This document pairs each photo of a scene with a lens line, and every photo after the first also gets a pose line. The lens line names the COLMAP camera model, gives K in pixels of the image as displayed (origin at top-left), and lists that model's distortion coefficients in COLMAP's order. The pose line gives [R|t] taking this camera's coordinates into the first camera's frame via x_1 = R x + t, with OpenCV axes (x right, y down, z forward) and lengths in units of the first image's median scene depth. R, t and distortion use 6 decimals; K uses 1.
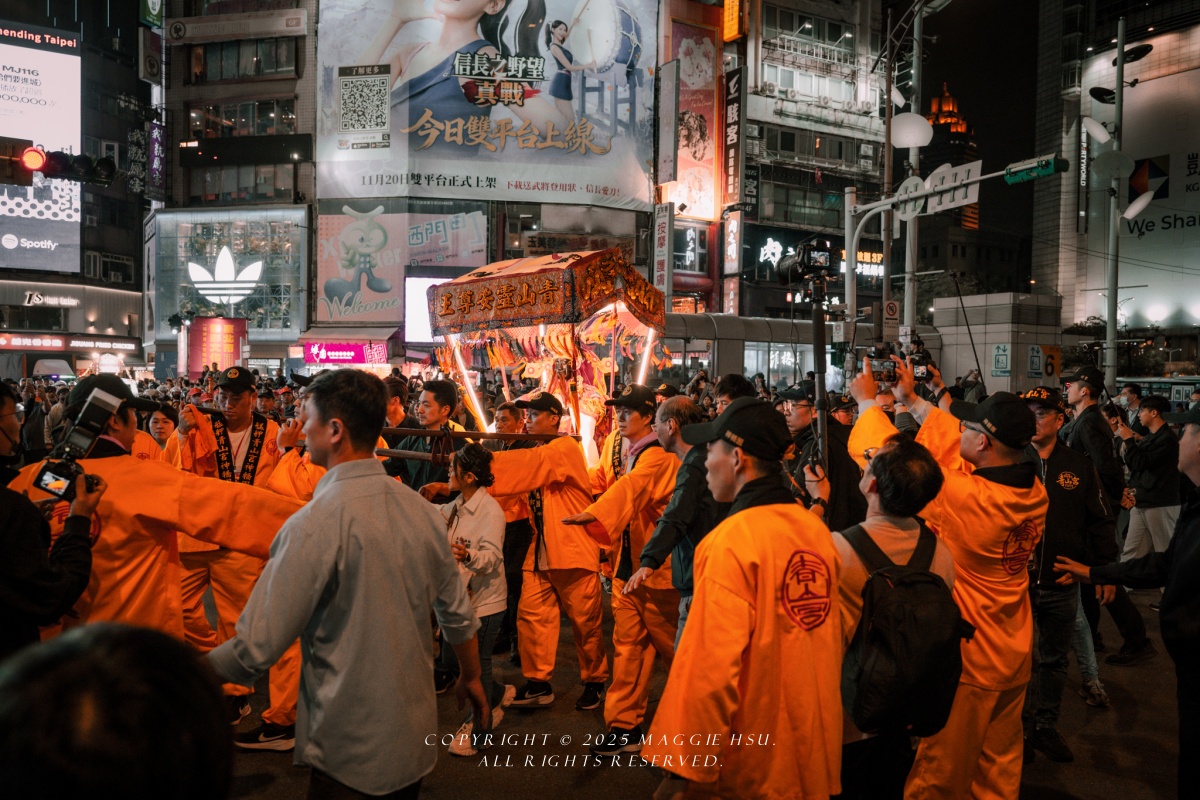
lens RADIAL K [[1071.8, 0, 600.0], [0, 1071.8, 400.0], [0, 0, 1]] dist [0.001292, 0.006046]
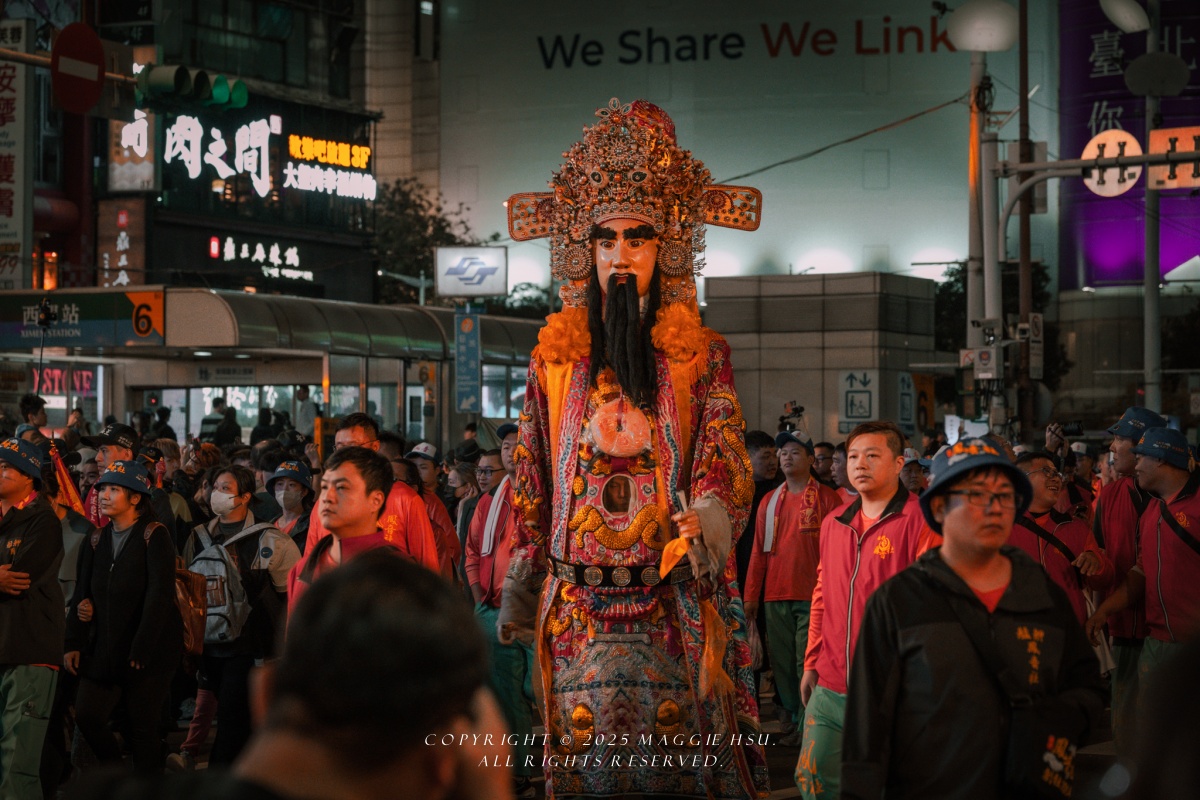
lens RADIAL K [[3545.1, 0, 600.0], [0, 3545.1, 400.0], [0, 0, 1]] dist [0.115683, 0.595473]
pose [[0.846131, 0.000800, 0.532975, -0.478631], [0.016074, 0.999506, -0.027018, 0.004564], [-0.532733, 0.031428, 0.845700, -0.281587]]
